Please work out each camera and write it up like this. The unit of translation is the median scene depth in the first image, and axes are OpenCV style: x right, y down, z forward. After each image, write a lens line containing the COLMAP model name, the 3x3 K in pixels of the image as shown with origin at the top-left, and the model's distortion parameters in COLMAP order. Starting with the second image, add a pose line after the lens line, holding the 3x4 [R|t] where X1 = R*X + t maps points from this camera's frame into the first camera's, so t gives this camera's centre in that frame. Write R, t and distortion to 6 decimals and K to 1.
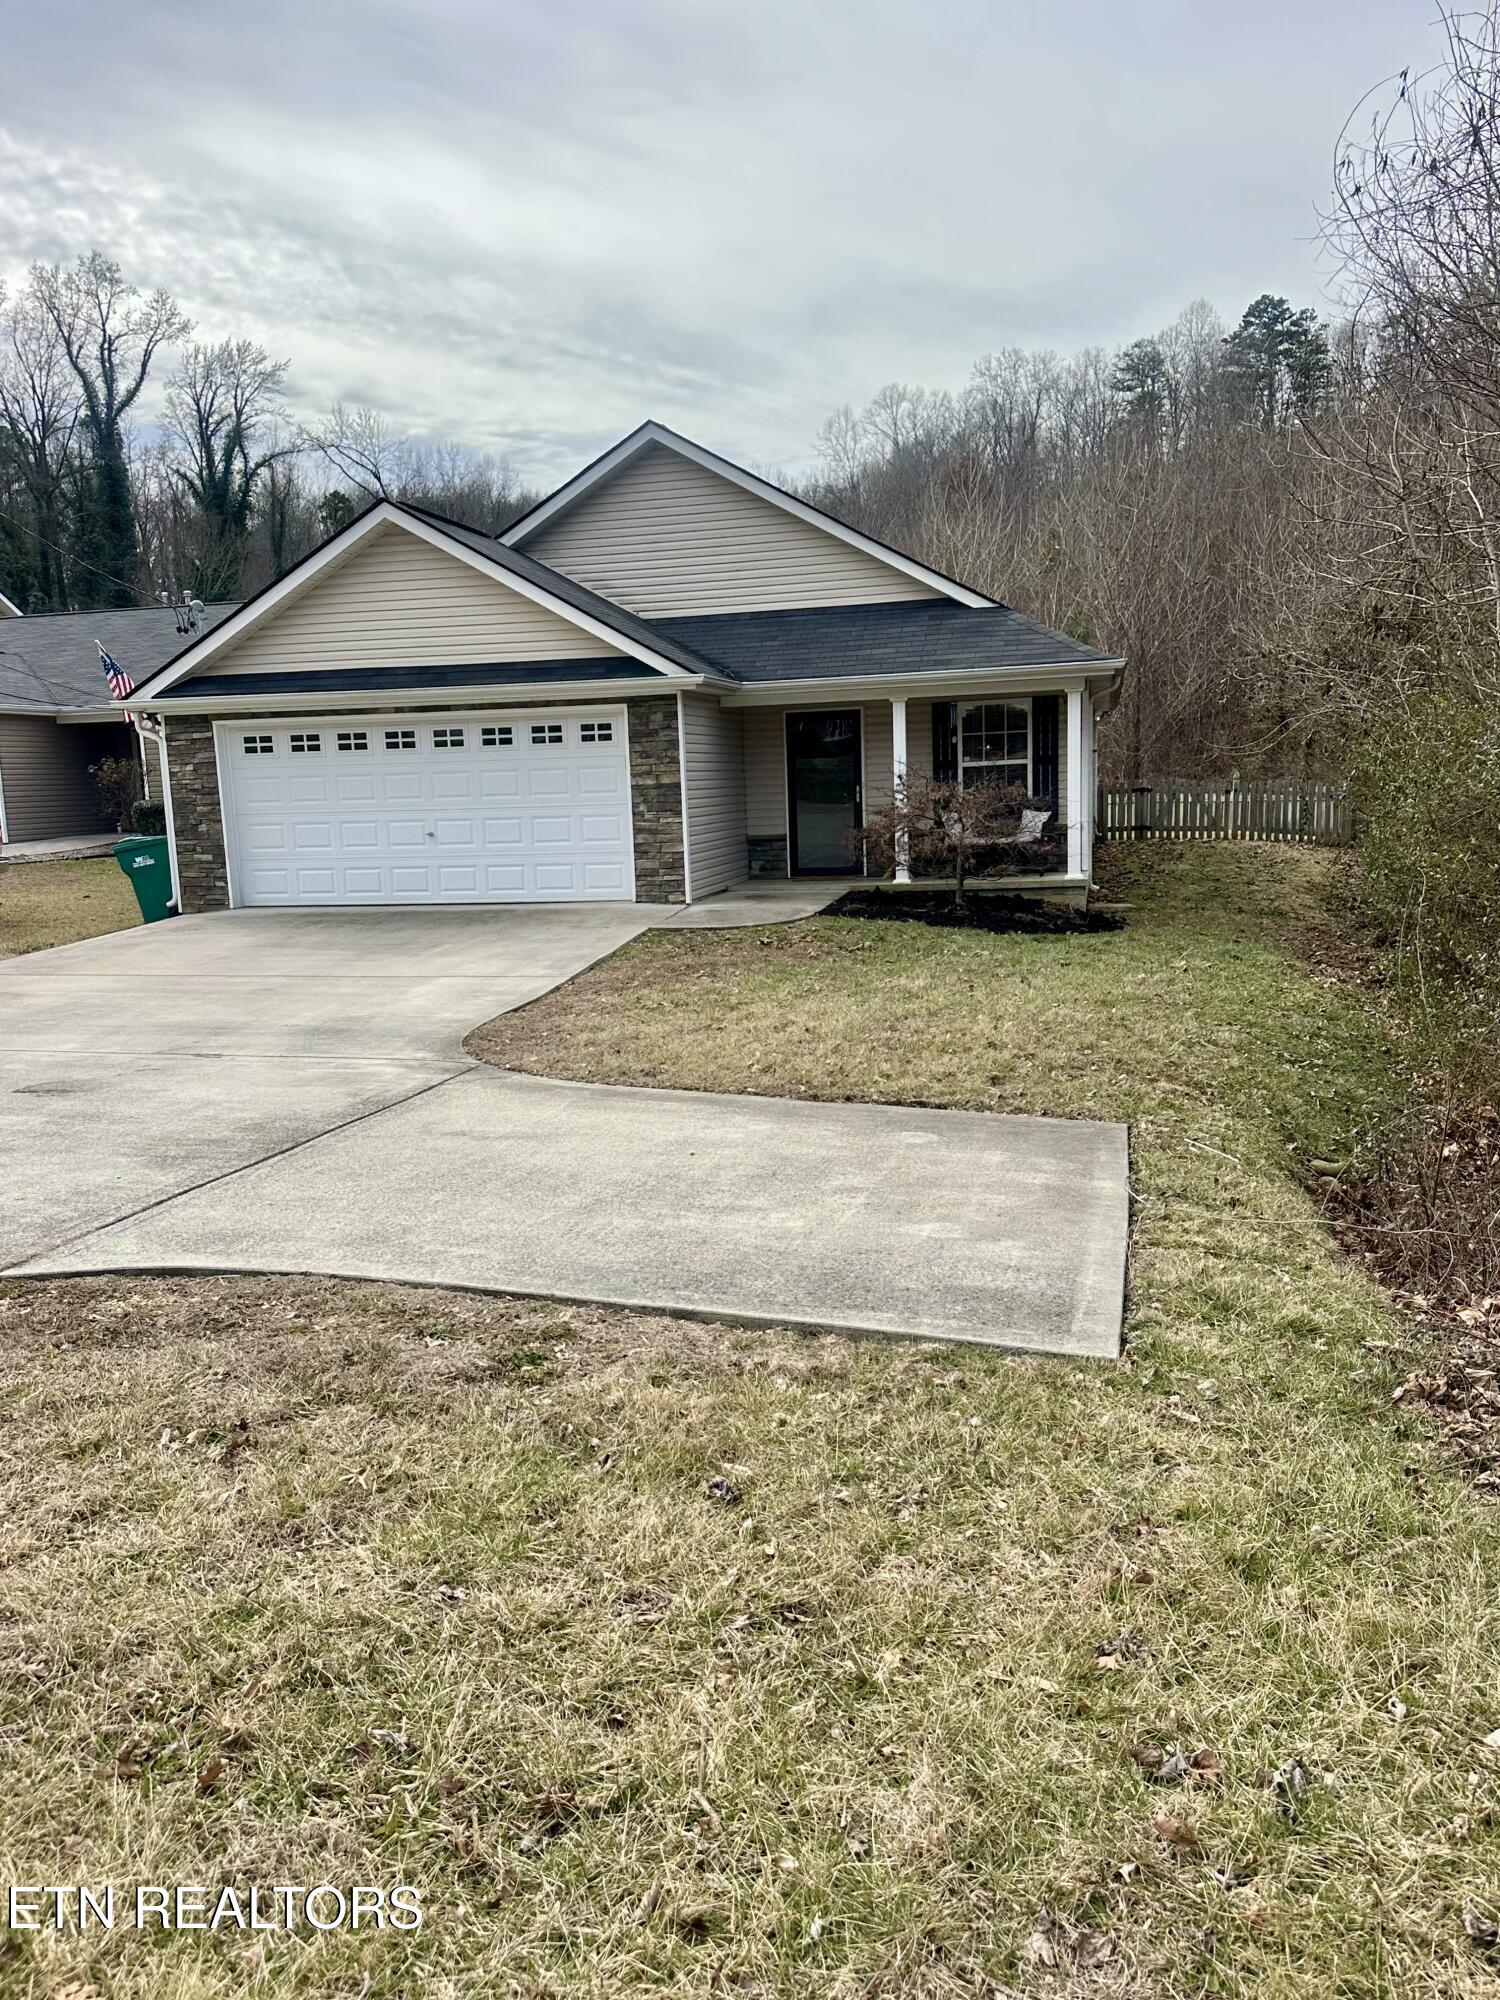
lens RADIAL K [[1535.8, 0, 741.3], [0, 1535.8, 1019.4], [0, 0, 1]] dist [0.096928, -0.146221]
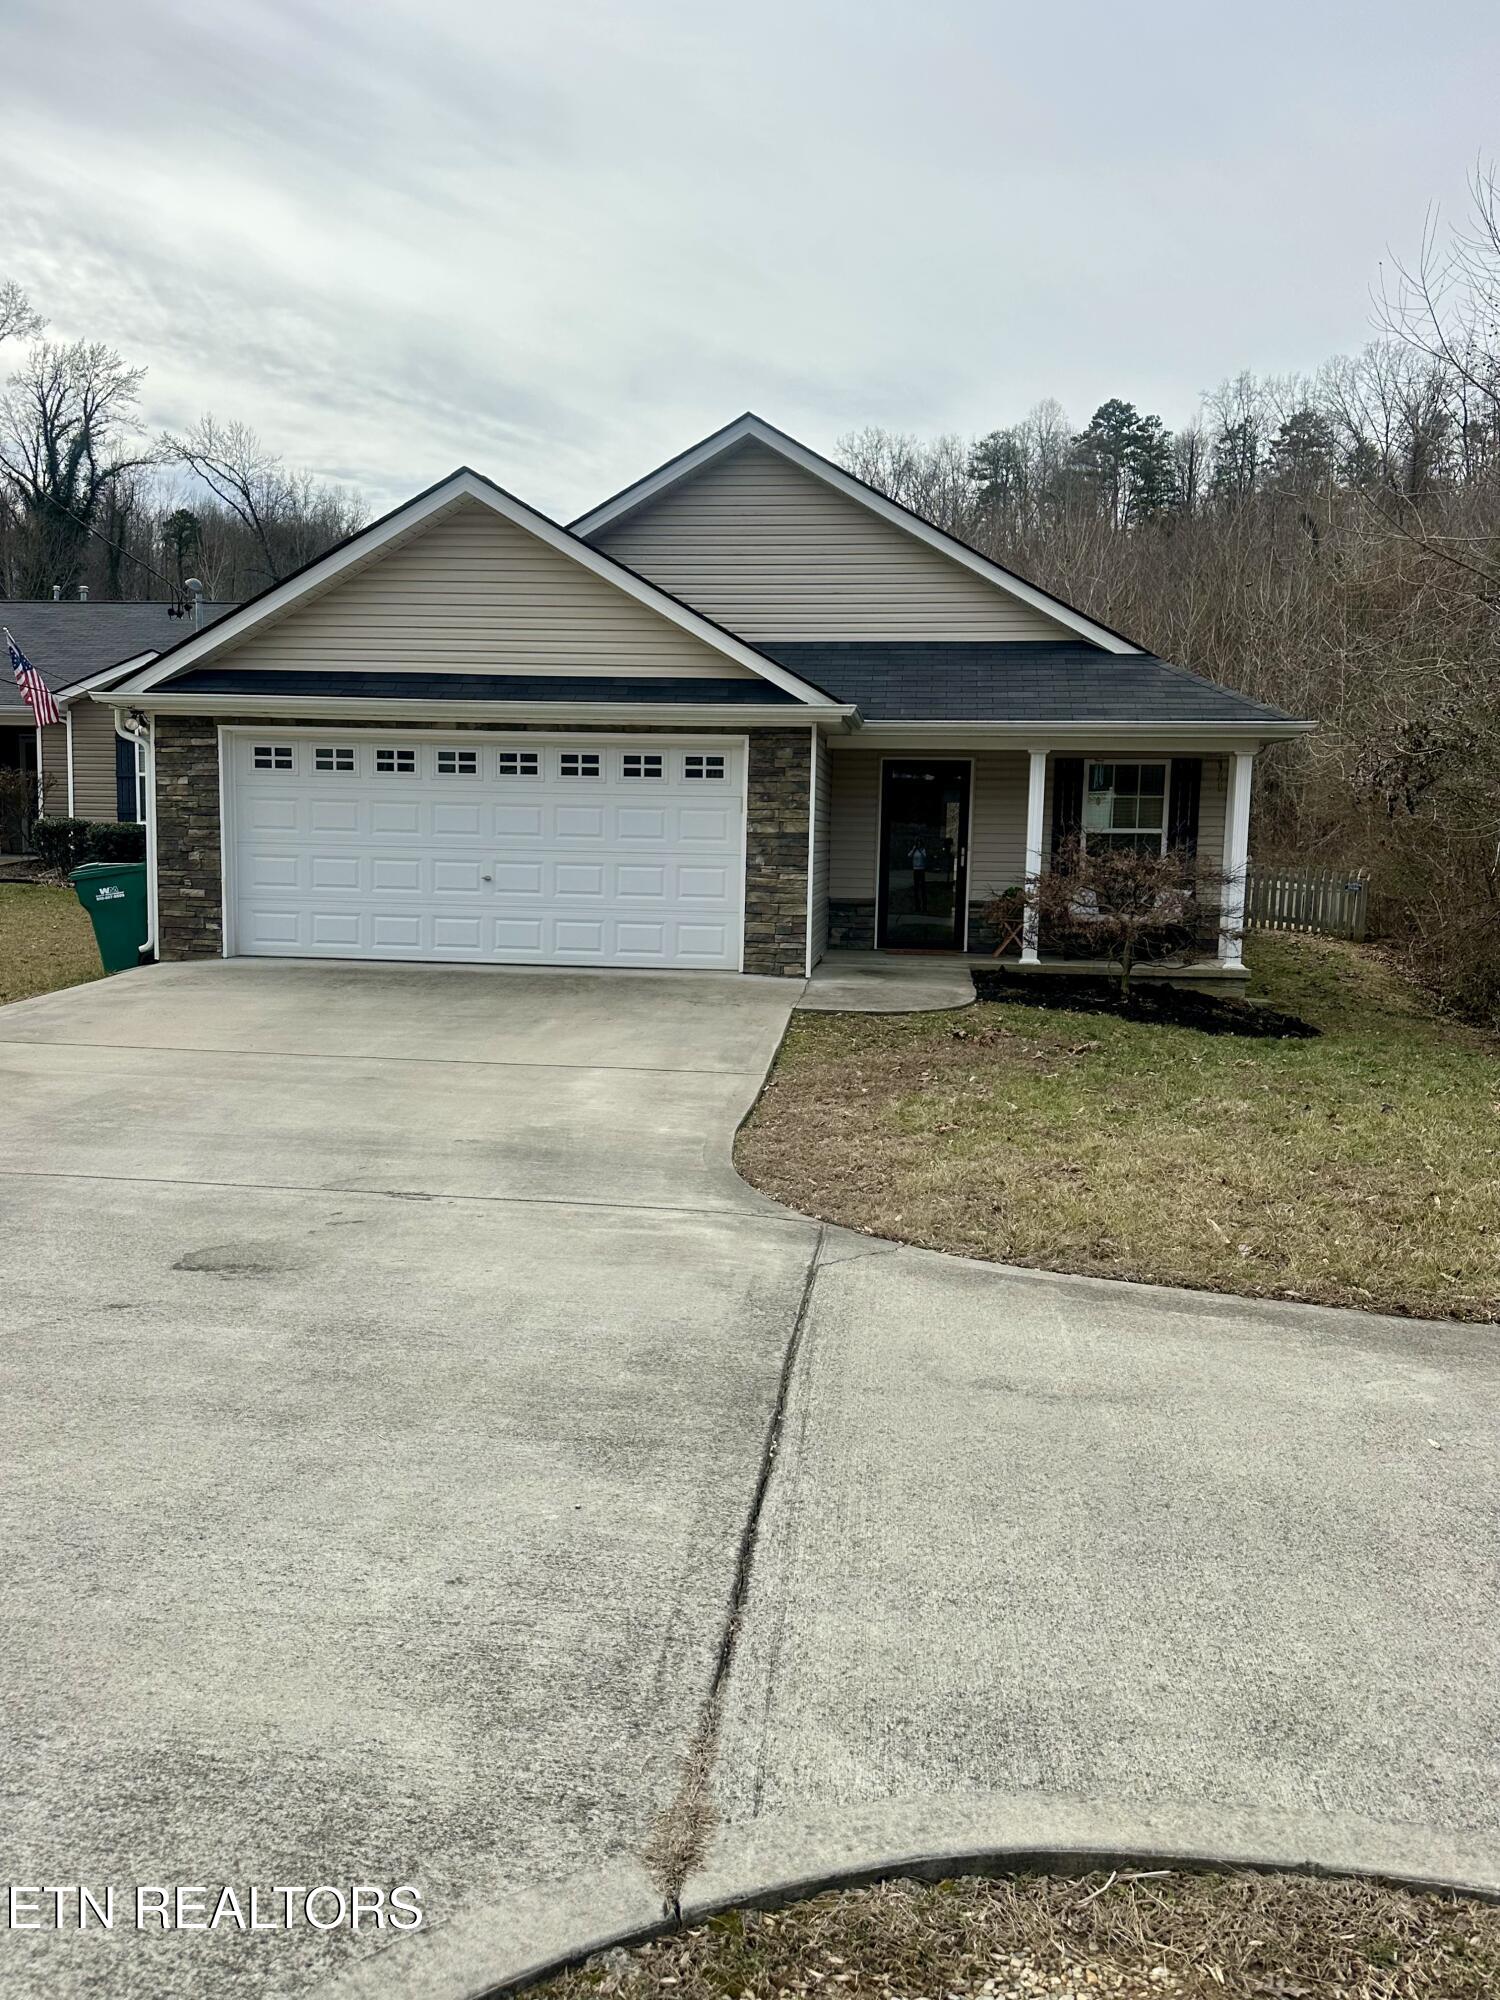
lens RADIAL K [[1546.3, 0, 750.0], [0, 1546.3, 1000.0], [0, 0, 1]] dist [0.079217, -0.105145]
pose [[0.991885, 0.043640, 0.119416, -0.155582], [-0.037723, 0.997967, -0.051374, -0.018426], [-0.121415, 0.046452, 0.991514, 0.168154]]
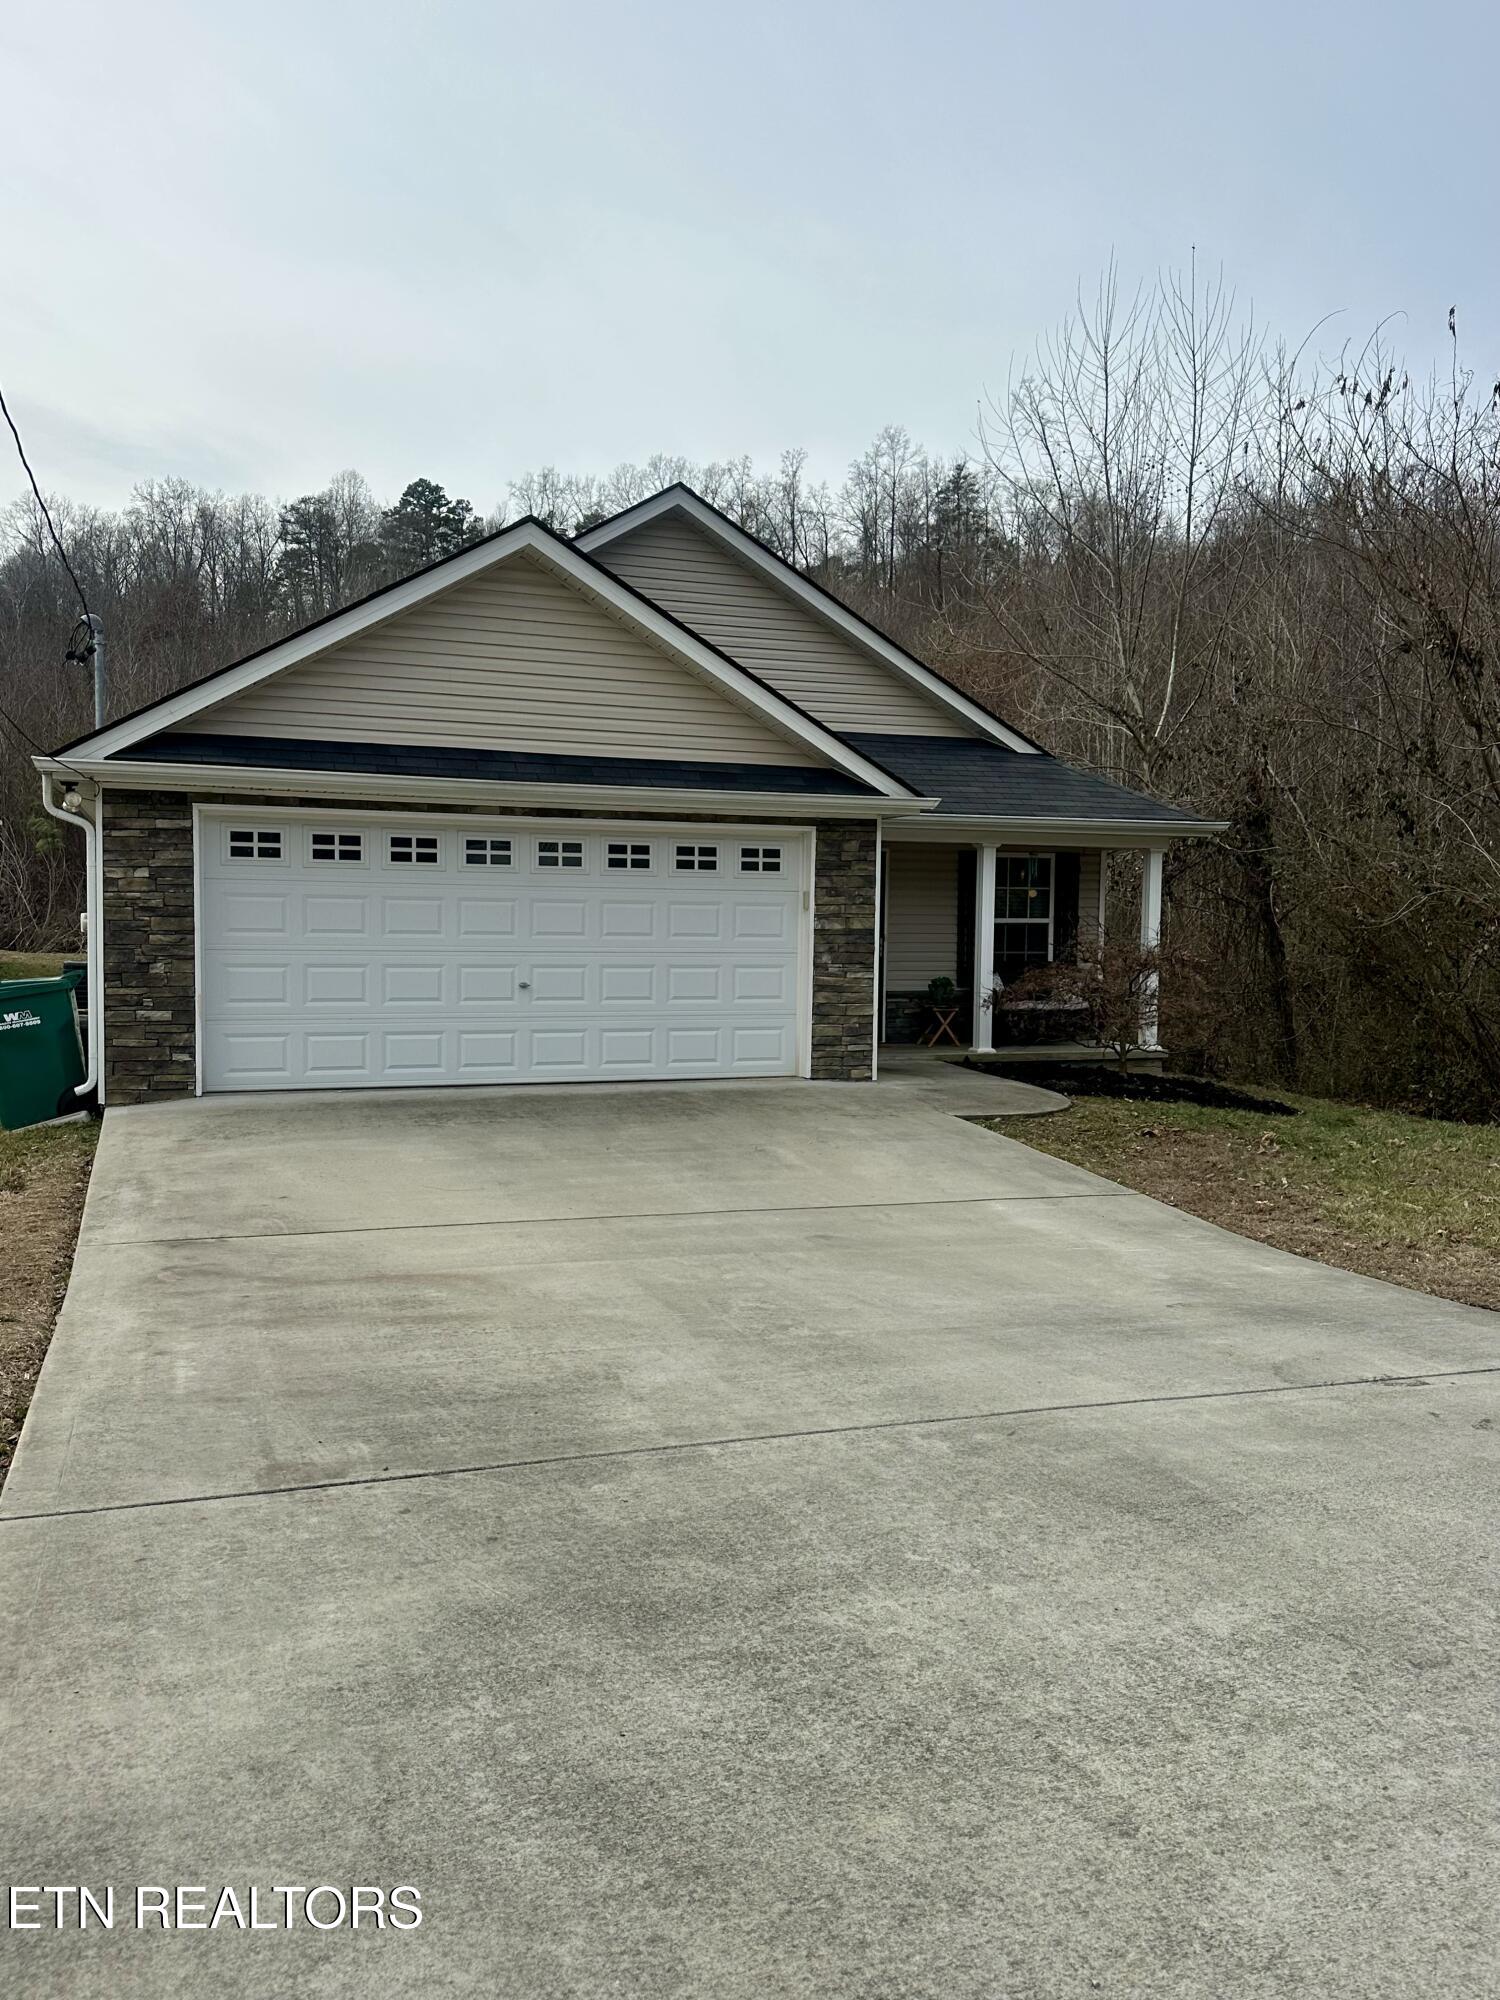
lens RADIAL K [[1574.8, 0, 788.7], [0, 1574.8, 1006.5], [0, 0, 1]] dist [0.031947, -0.002586]
pose [[0.833661, 0.015737, 0.552052, -0.489339], [0.044005, 0.994523, -0.094803, -0.036316], [-0.550520, 0.103327, 0.828403, 0.331511]]
